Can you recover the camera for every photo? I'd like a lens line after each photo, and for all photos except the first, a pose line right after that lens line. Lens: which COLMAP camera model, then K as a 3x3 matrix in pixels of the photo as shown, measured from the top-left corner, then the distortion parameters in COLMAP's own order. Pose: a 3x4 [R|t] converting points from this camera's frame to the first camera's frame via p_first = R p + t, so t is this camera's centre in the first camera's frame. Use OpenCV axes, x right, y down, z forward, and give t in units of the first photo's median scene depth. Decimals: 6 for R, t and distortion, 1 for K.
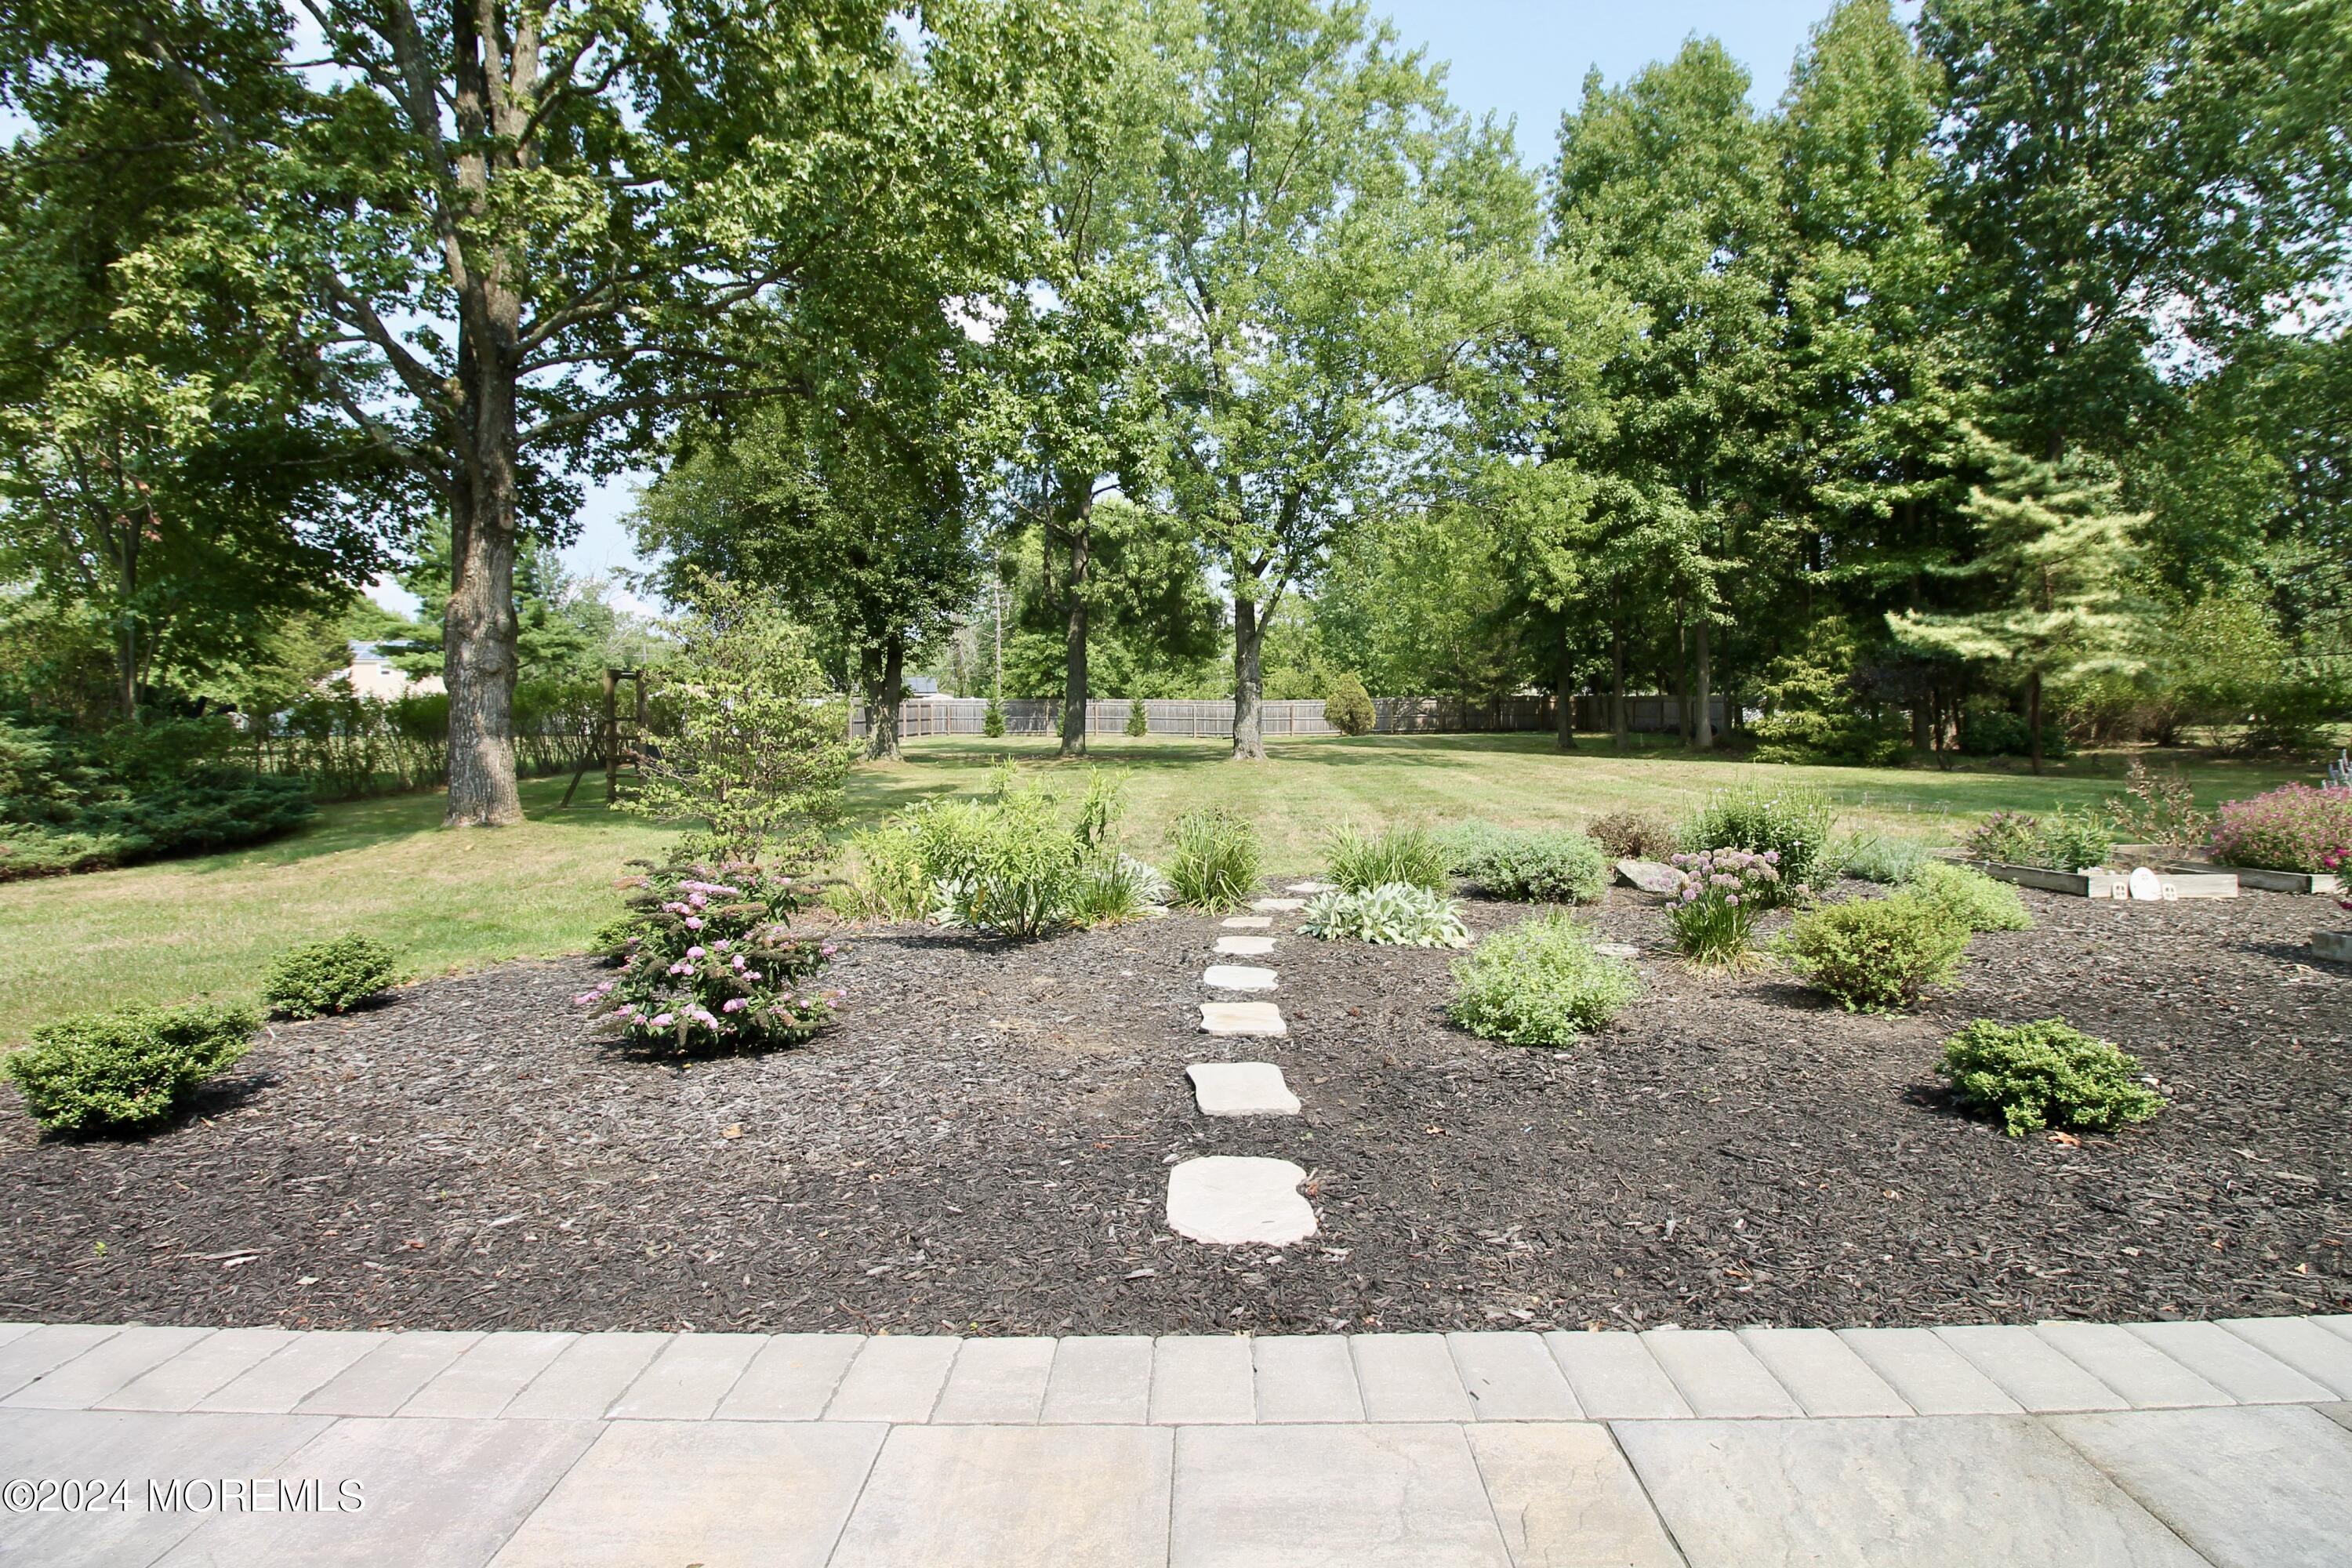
lens RADIAL K [[1098.3, 0, 1197.6], [0, 1098.3, 750.8], [0, 0, 1]] dist [-0.001021, -0.012334]
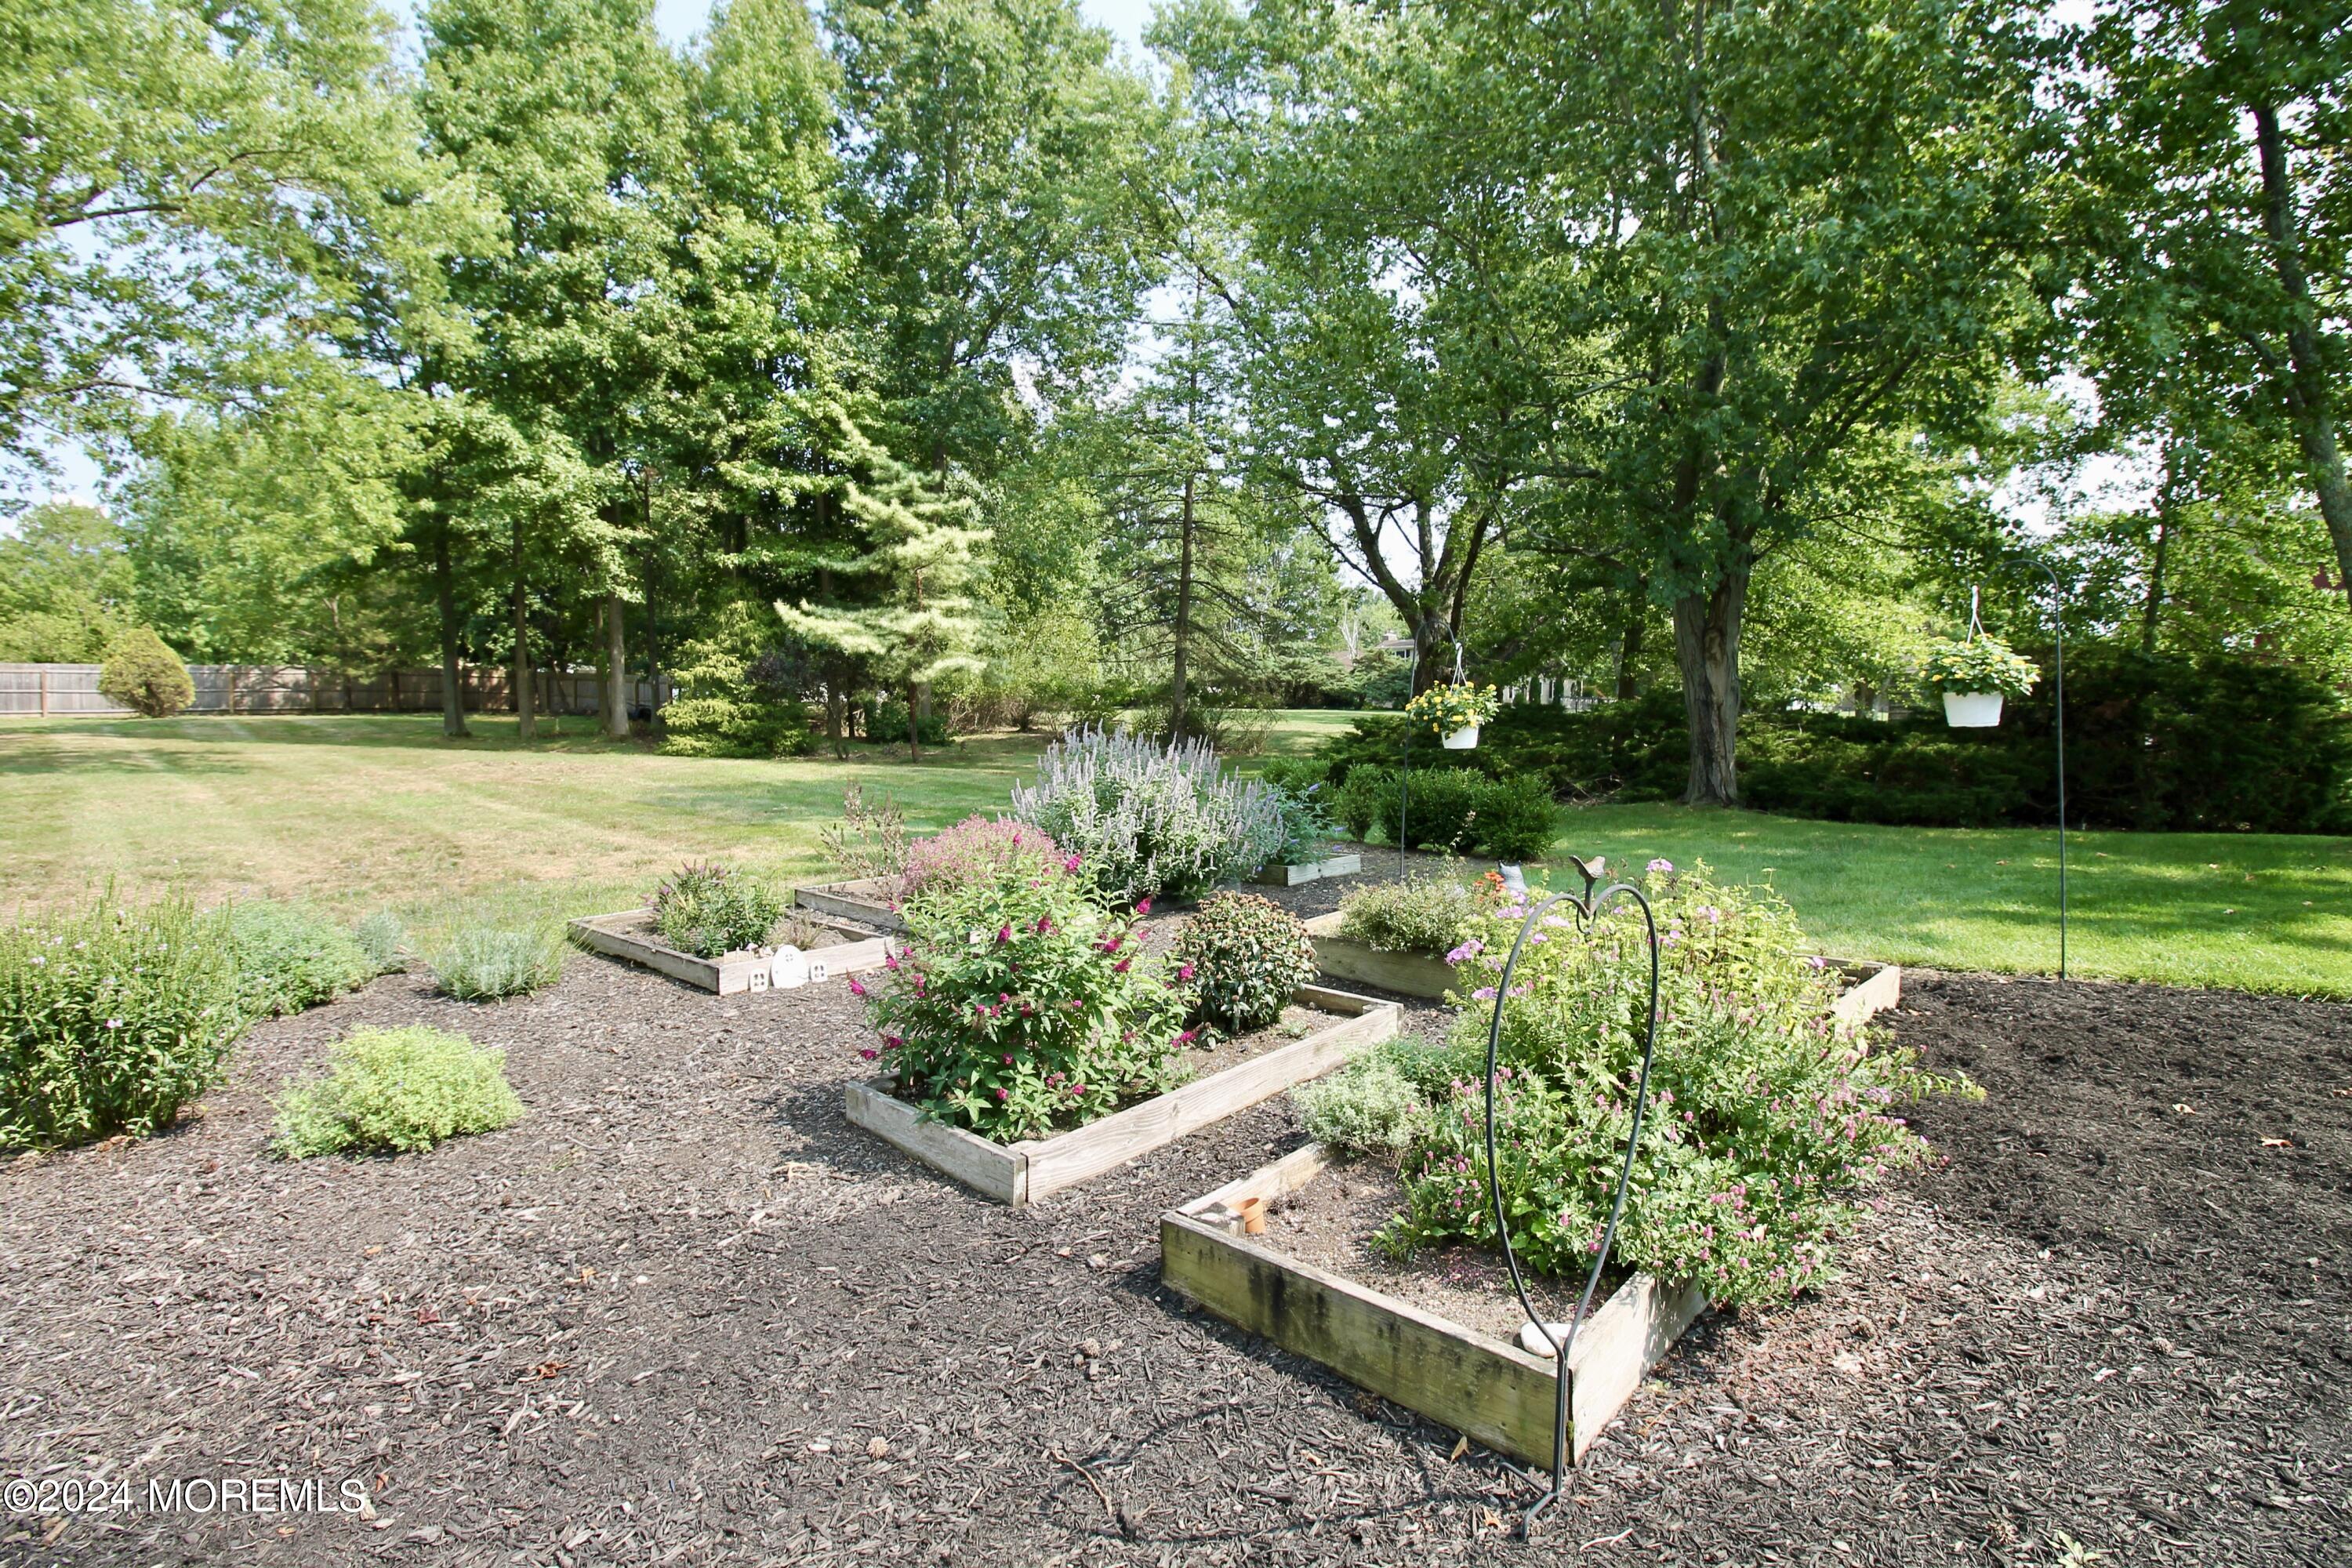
lens RADIAL K [[1098.3, 0, 1196.1], [0, 1098.3, 754.1], [0, 0, 1]] dist [-0.001021, -0.012334]
pose [[0.660929, -0.023606, 0.750077, 0.137041], [0.004153, 0.999605, 0.027800, -0.015648], [-0.750437, -0.015259, 0.660765, 0.073144]]
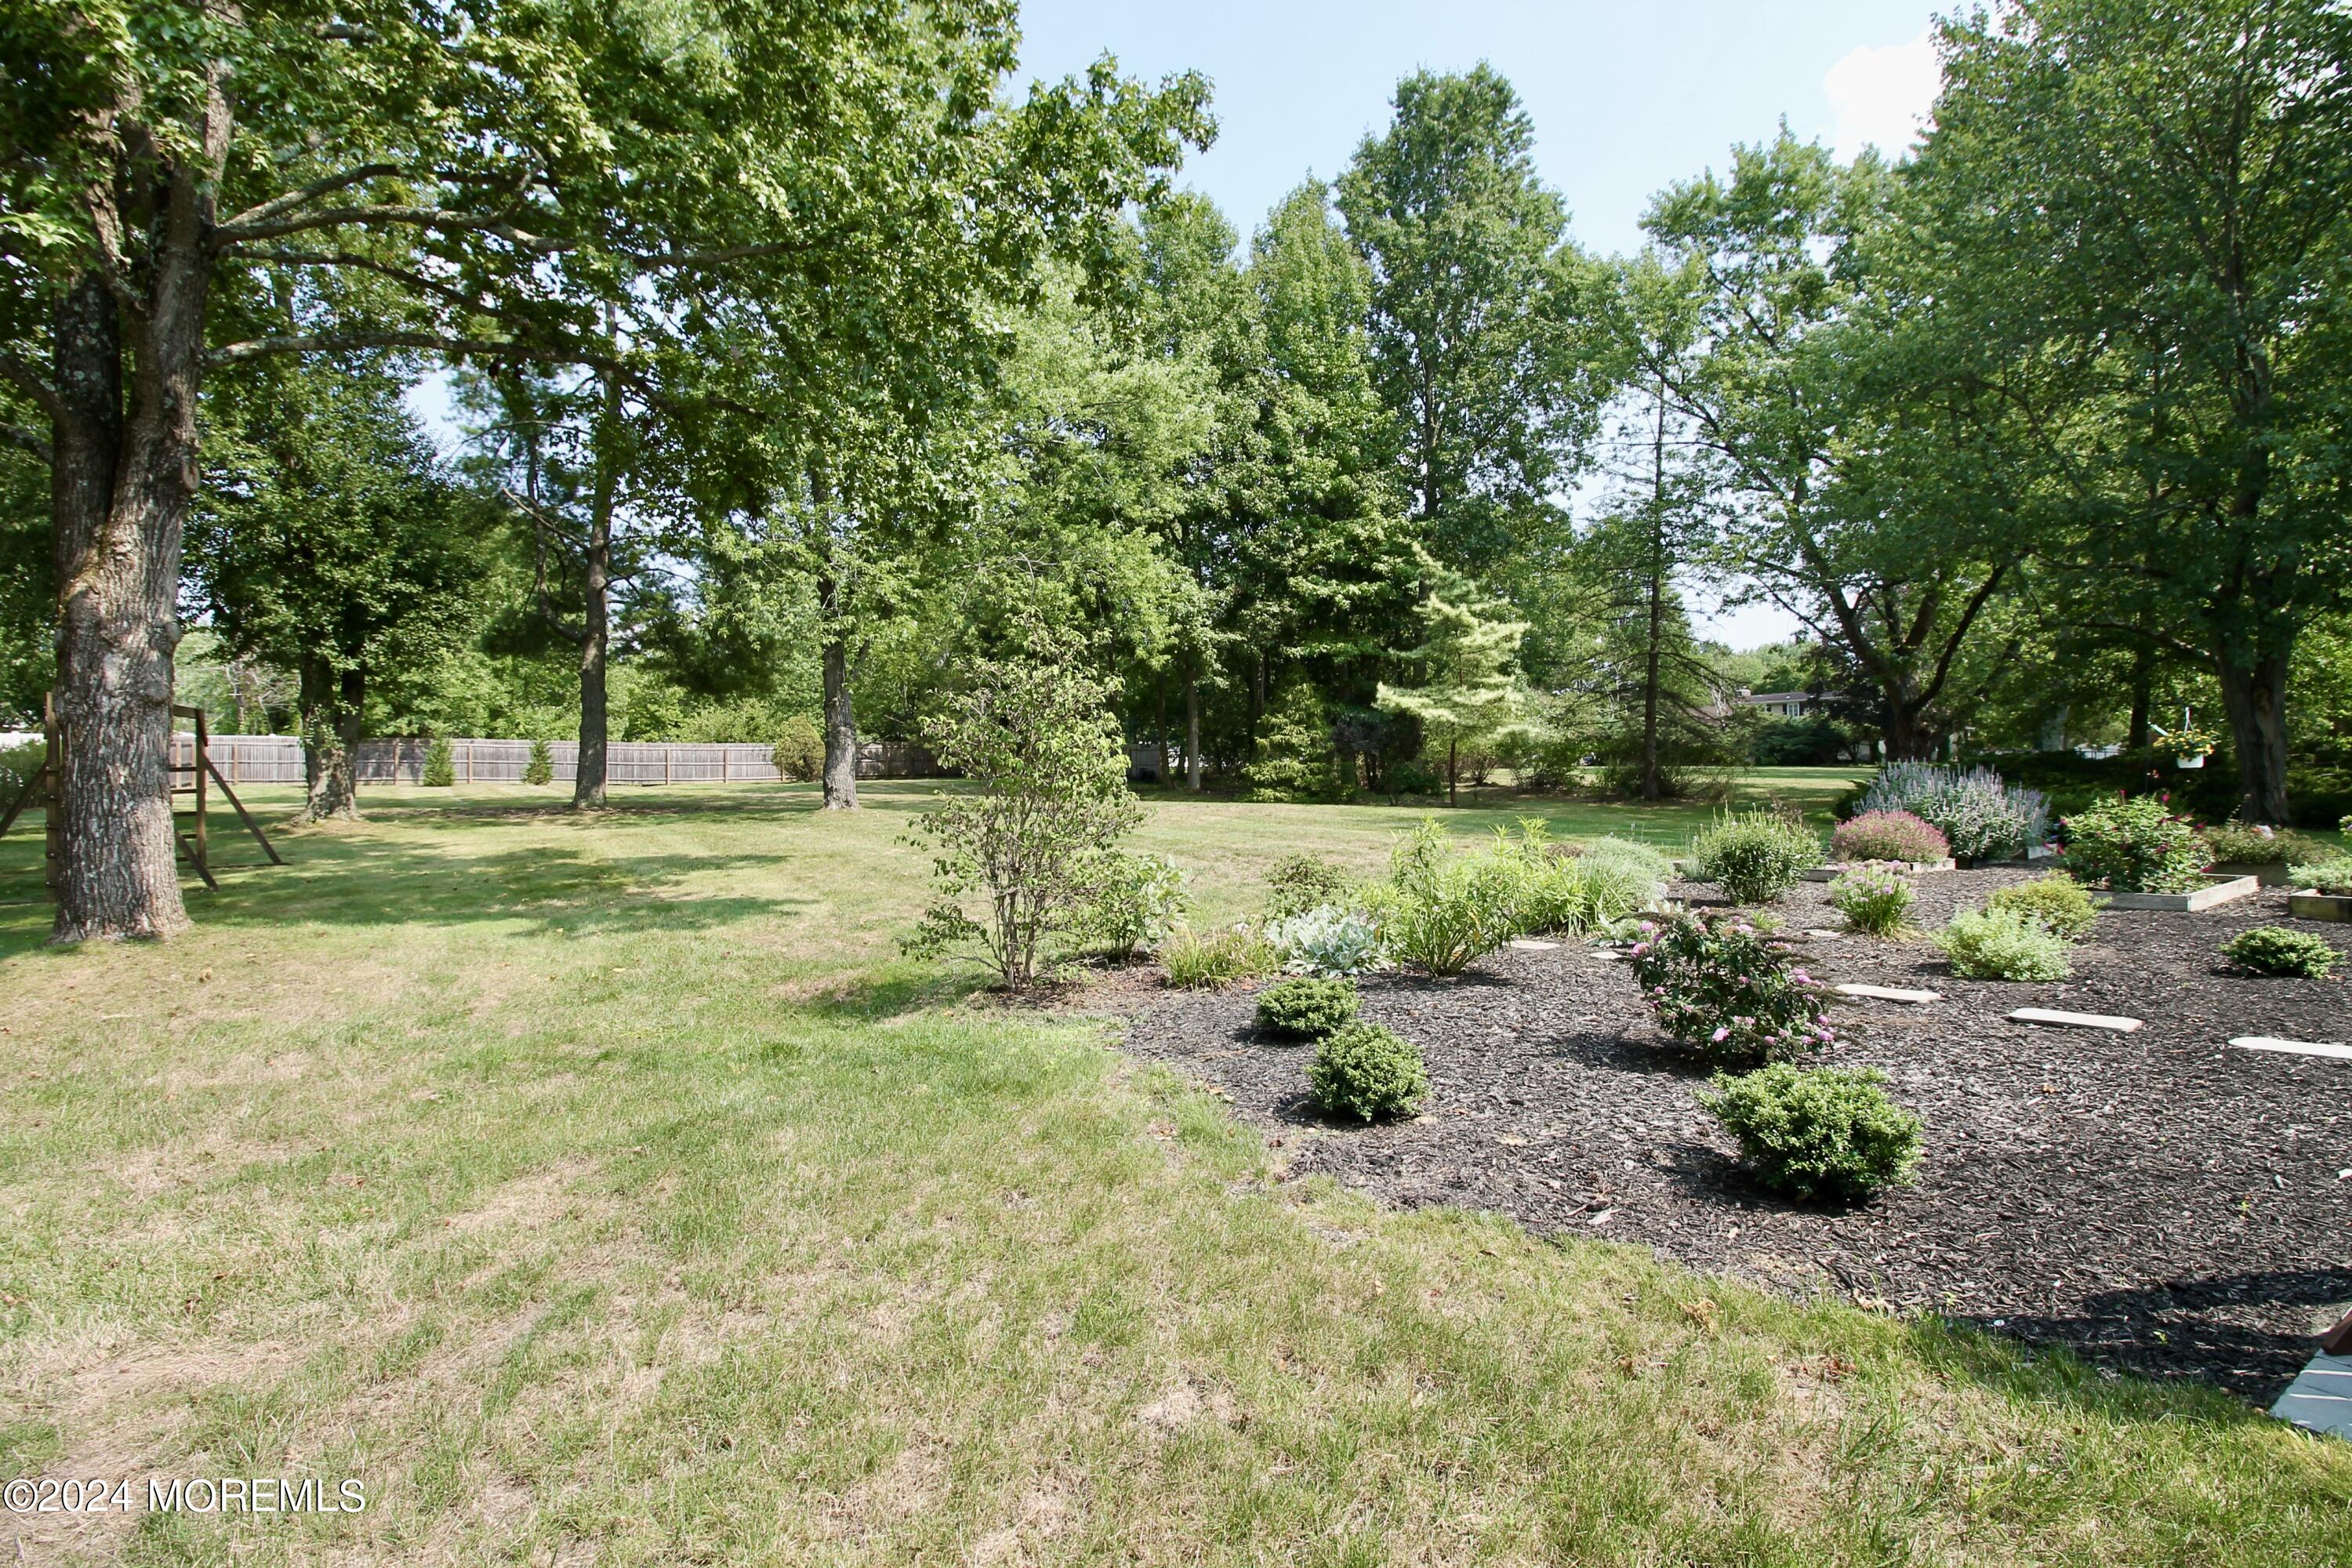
lens RADIAL K [[1098.3, 0, 1193.9], [0, 1098.3, 742.8], [0, 0, 1]] dist [-0.001021, -0.012334]
pose [[0.825352, 0.012856, 0.564472, -0.264820], [0.013376, 0.999015, -0.042311, -0.005882], [-0.564460, 0.042472, 0.824367, 0.061262]]
